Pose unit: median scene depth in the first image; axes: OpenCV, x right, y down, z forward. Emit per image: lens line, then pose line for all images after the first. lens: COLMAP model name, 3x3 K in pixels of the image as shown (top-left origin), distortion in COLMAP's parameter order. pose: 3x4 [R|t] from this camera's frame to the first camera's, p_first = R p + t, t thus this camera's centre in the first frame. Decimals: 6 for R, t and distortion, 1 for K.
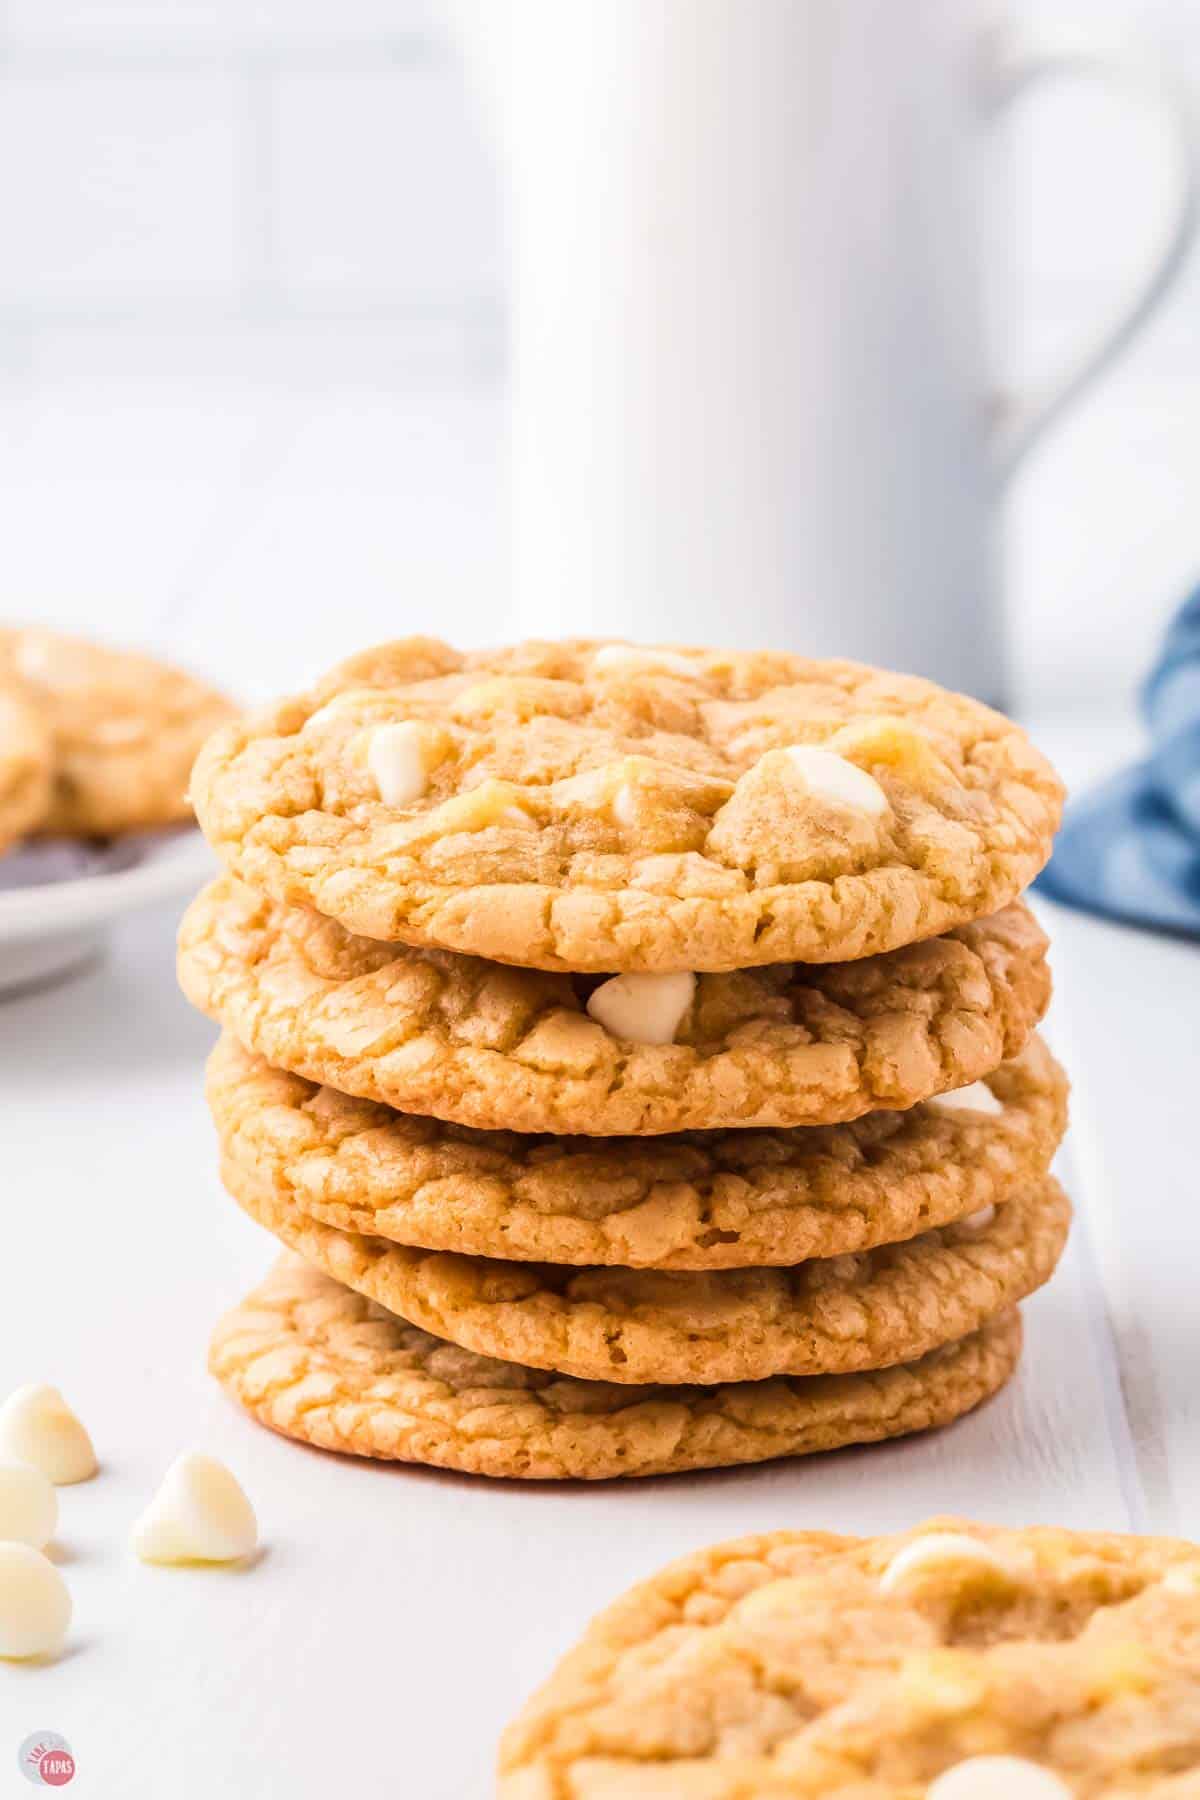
lens RADIAL K [[5047.0, 0, 599.0], [0, 5047.0, 902.3], [0, 0, 1]] dist [-0.148169, 0.000000]
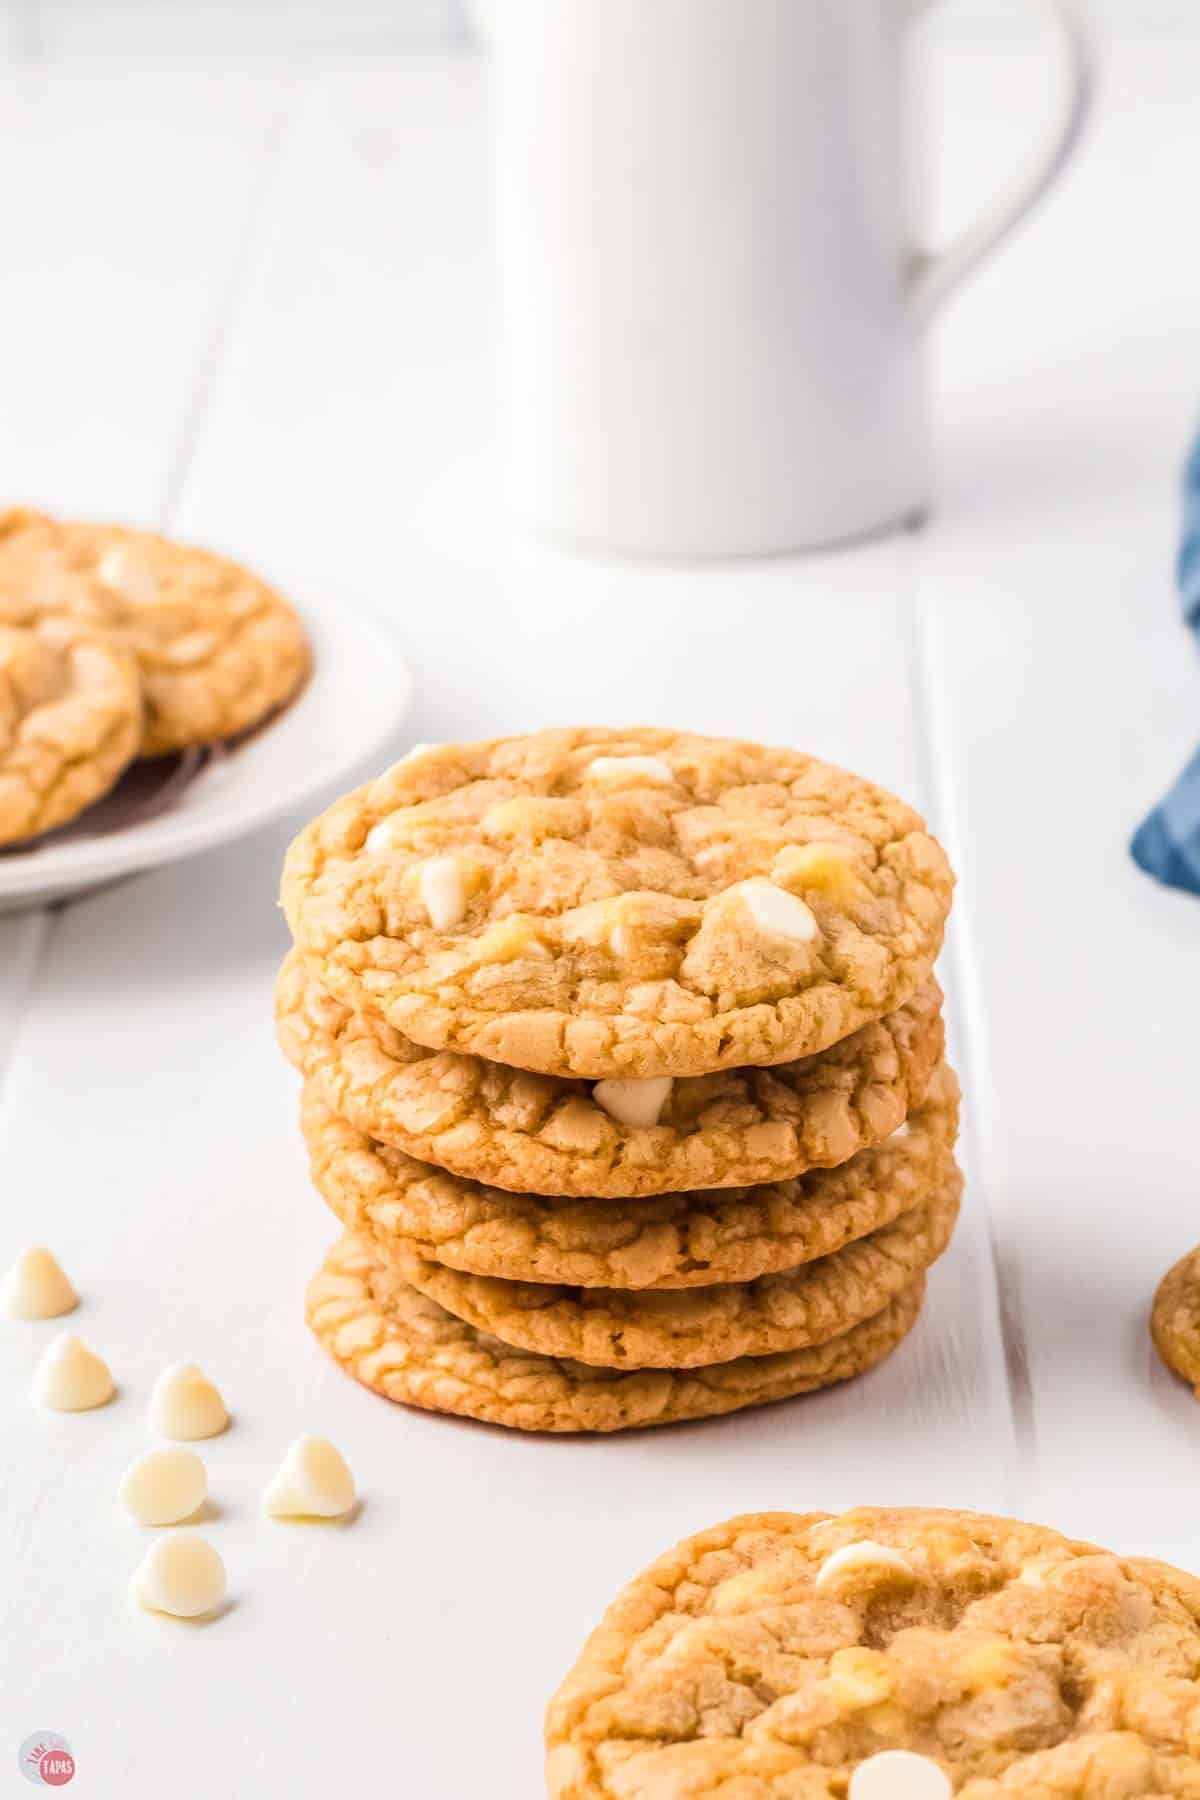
lens RADIAL K [[5047.0, 0, 601.2], [0, 5047.0, 897.9], [0, 0, 1]] dist [-0.148169, 0.000000]
pose [[0.999790, -0.018768, 0.008288, -0.010018], [0.017109, 0.985618, 0.168119, -0.251180], [-0.011324, -0.167941, 0.985732, -0.295945]]
